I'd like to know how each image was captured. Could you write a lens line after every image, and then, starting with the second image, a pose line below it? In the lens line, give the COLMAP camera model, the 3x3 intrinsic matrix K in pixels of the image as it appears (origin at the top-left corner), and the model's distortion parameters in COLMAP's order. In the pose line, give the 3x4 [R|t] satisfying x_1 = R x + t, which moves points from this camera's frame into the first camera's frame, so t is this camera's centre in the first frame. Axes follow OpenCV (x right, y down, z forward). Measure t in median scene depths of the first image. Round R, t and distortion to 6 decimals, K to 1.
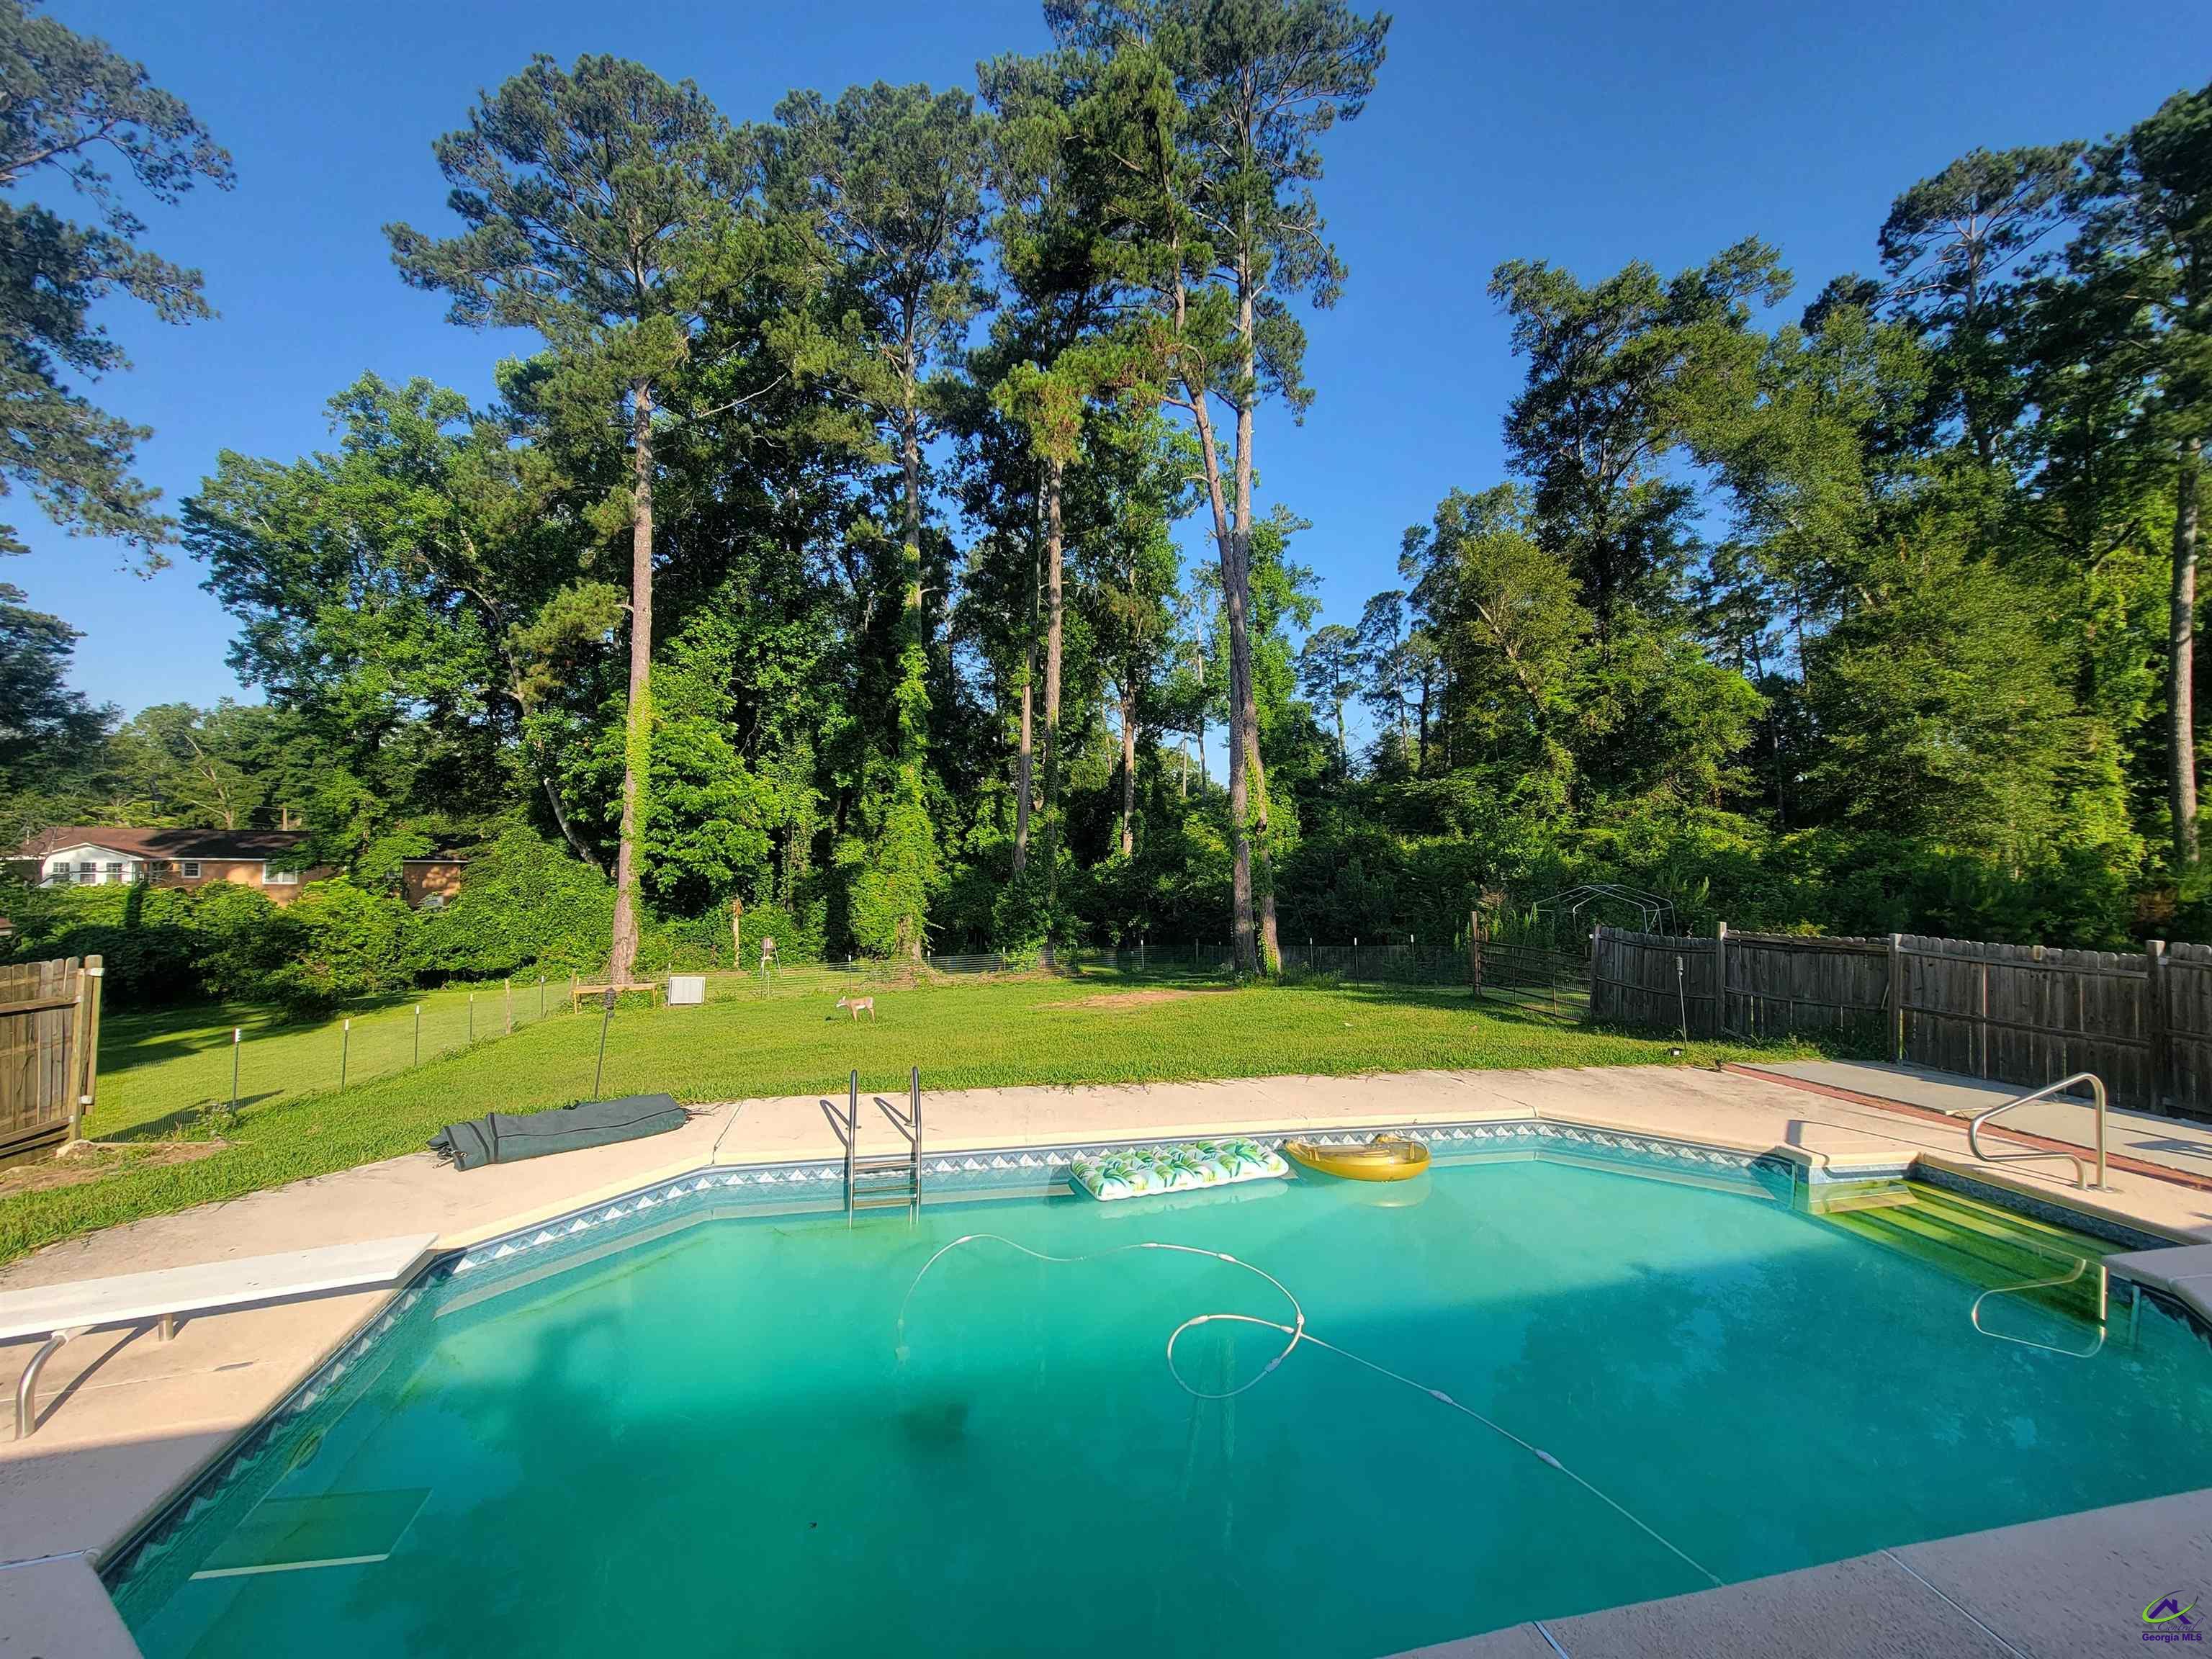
lens RADIAL K [[902.5, 0, 1101.7], [0, 902.5, 838.3], [0, 0, 1]] dist [-0.003774, 0.001799]
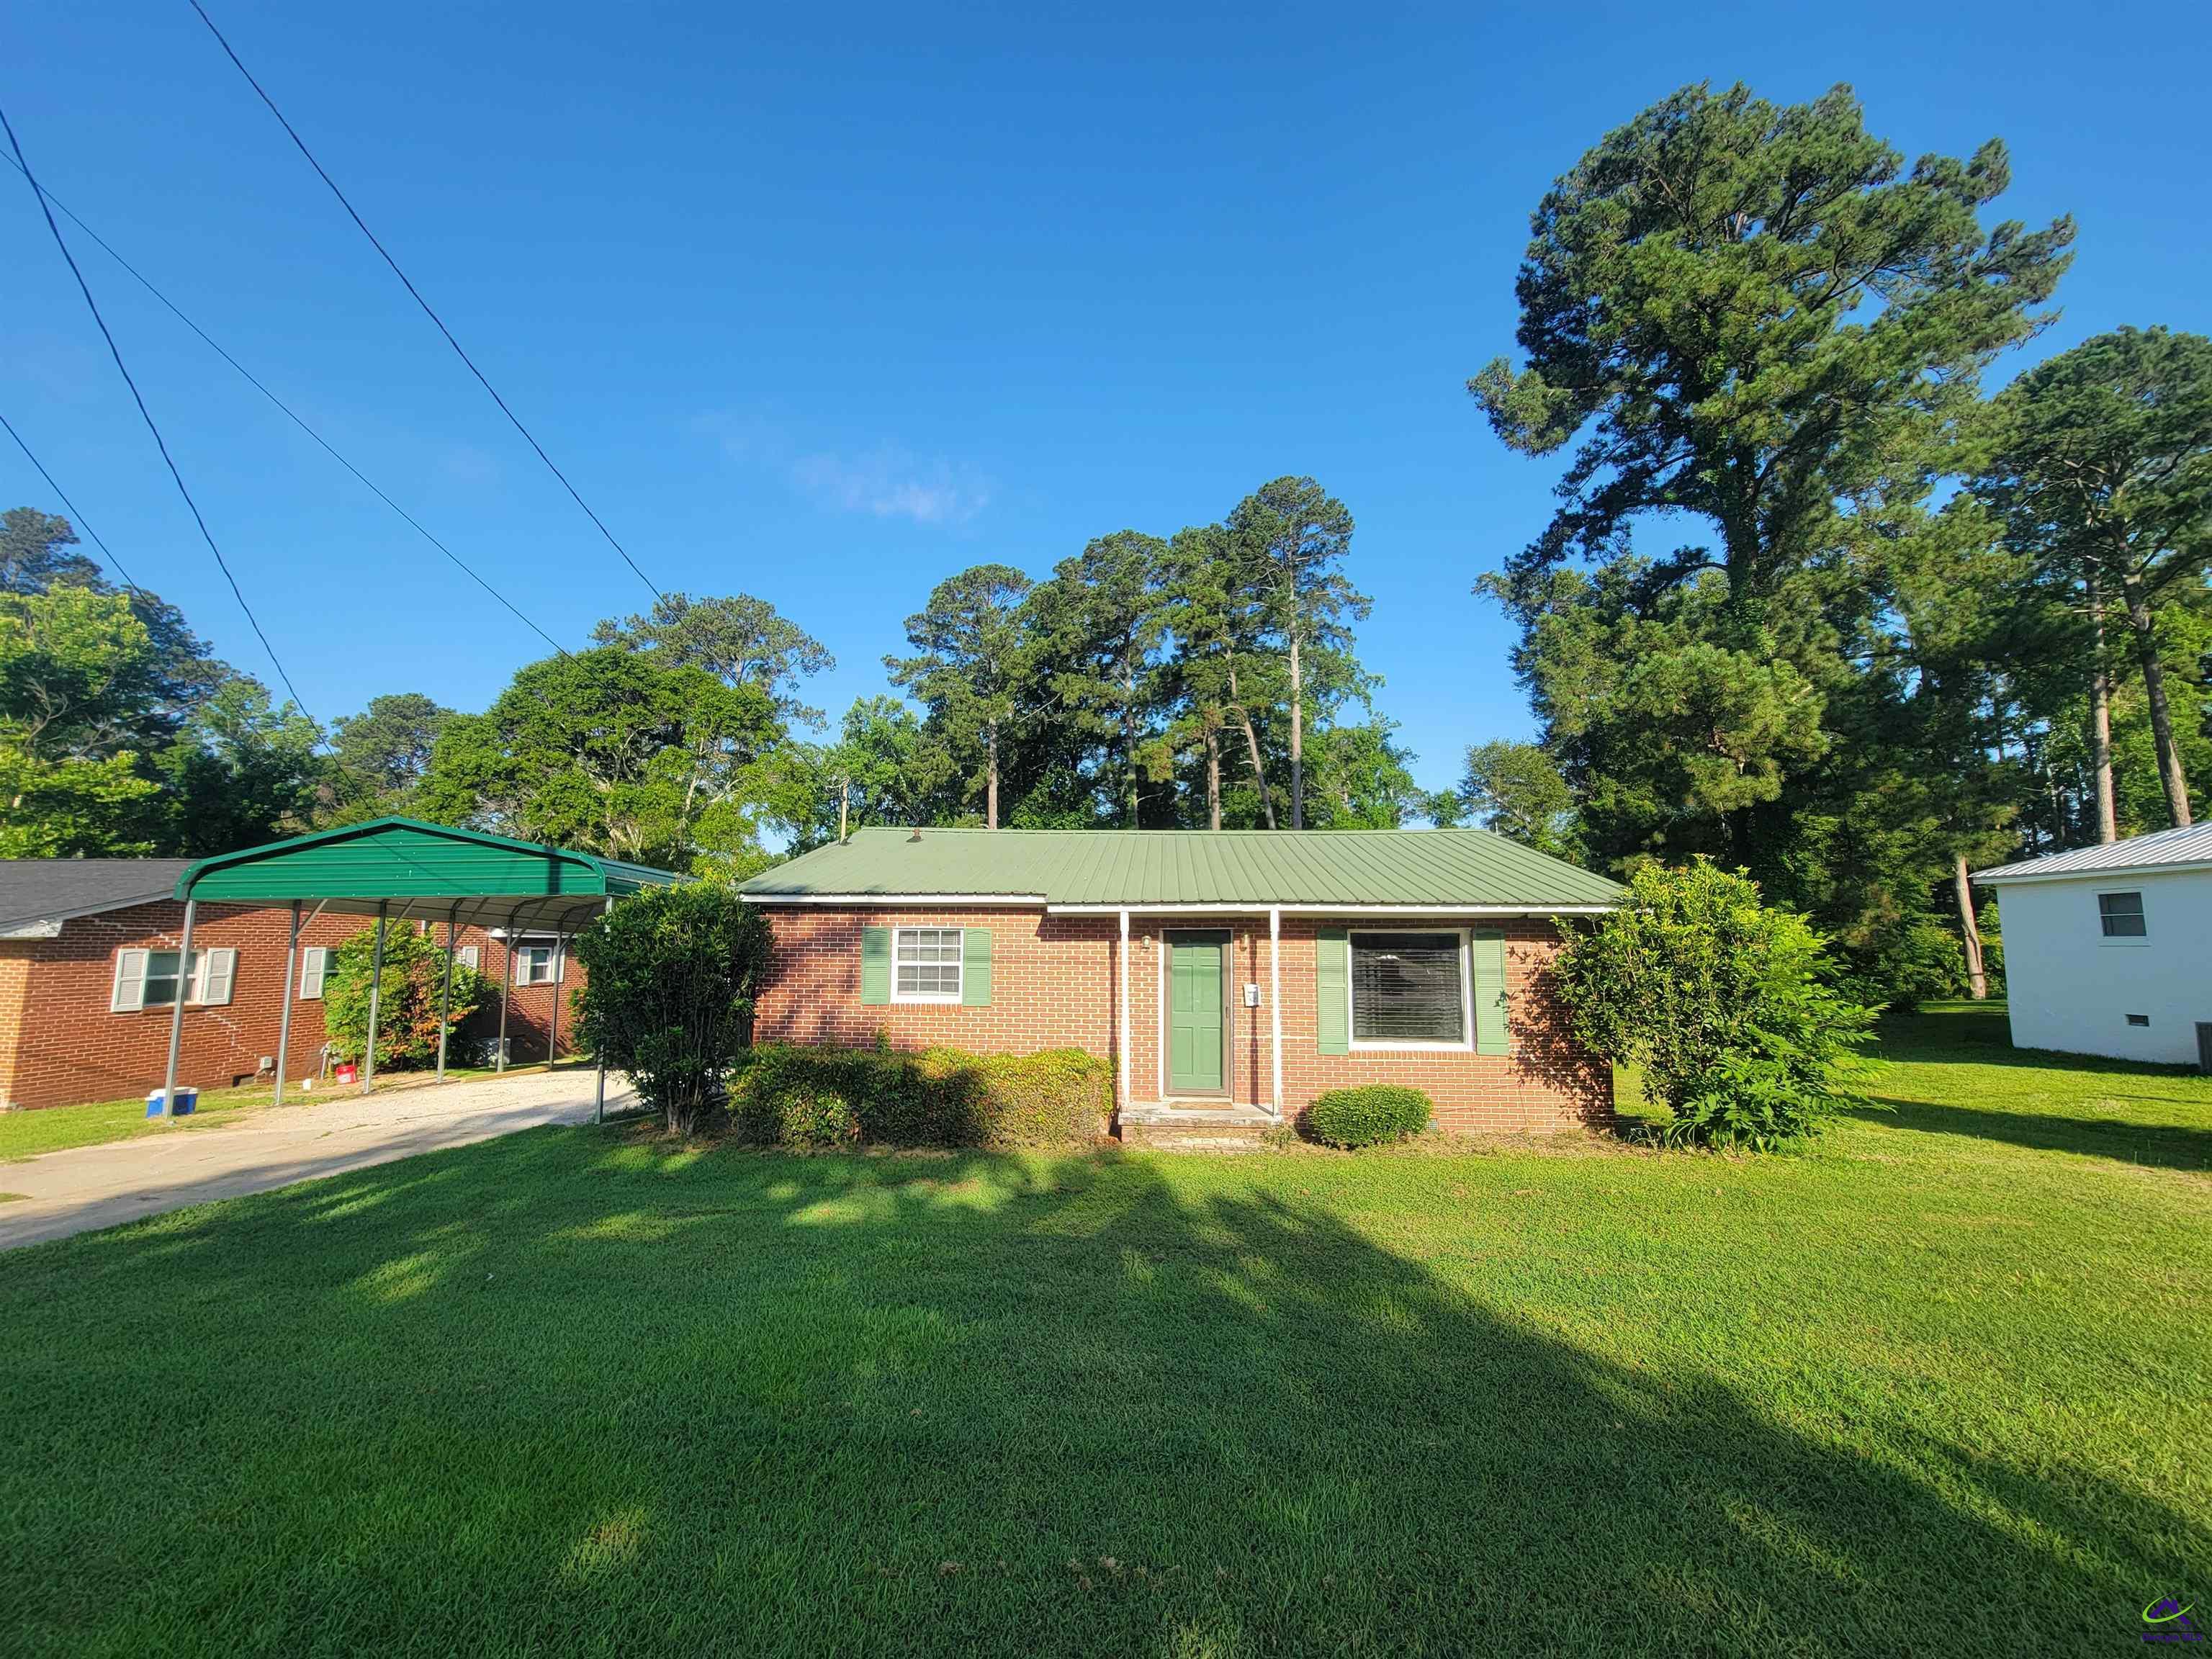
lens RADIAL K [[902.5, 0, 1106.9], [0, 902.5, 837.9], [0, 0, 1]] dist [-0.003774, 0.001799]
pose [[0.944914, -0.052655, -0.323057, 0.282498], [0.018562, 0.994008, -0.107721, -0.015690], [0.326793, 0.095790, 0.940229, -0.602376]]
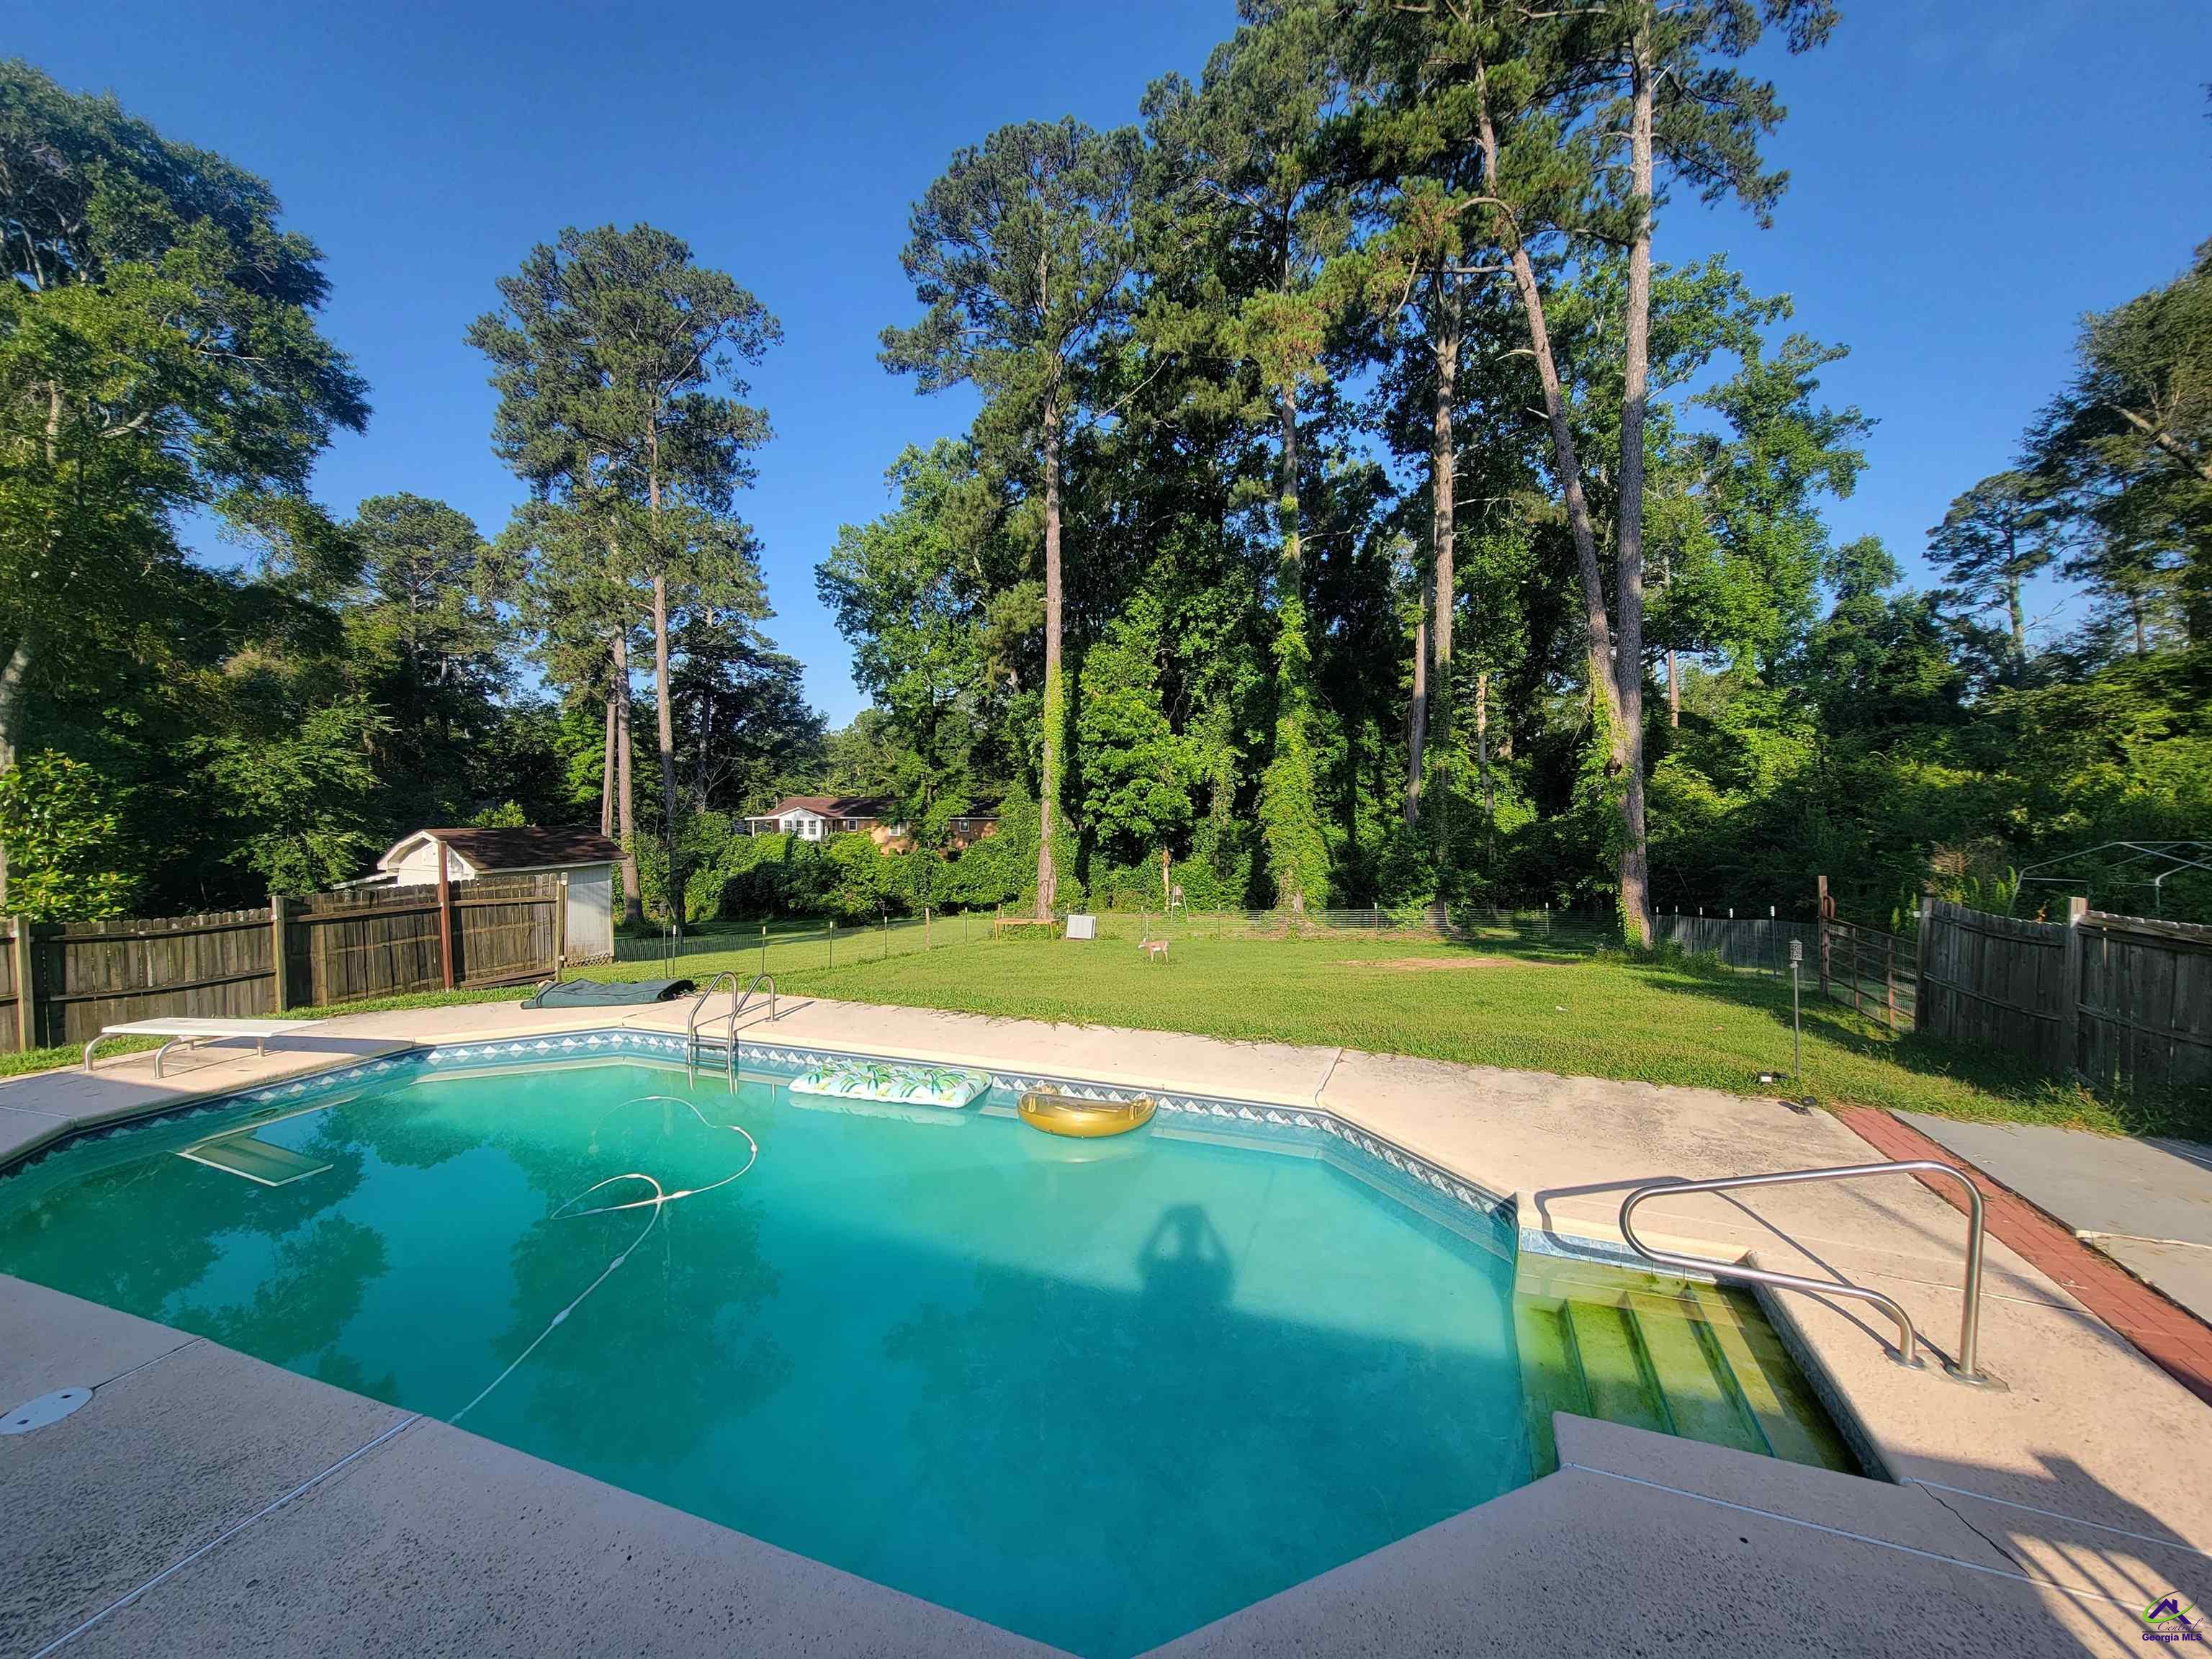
lens RADIAL K [[902.5, 0, 1102.9], [0, 902.5, 838.9], [0, 0, 1]] dist [-0.003774, 0.001799]
pose [[0.830838, 0.006270, -0.556479, 0.160554], [0.021476, 0.998830, 0.043318, 0.004264], [0.556100, -0.047941, 0.829732, 0.043584]]
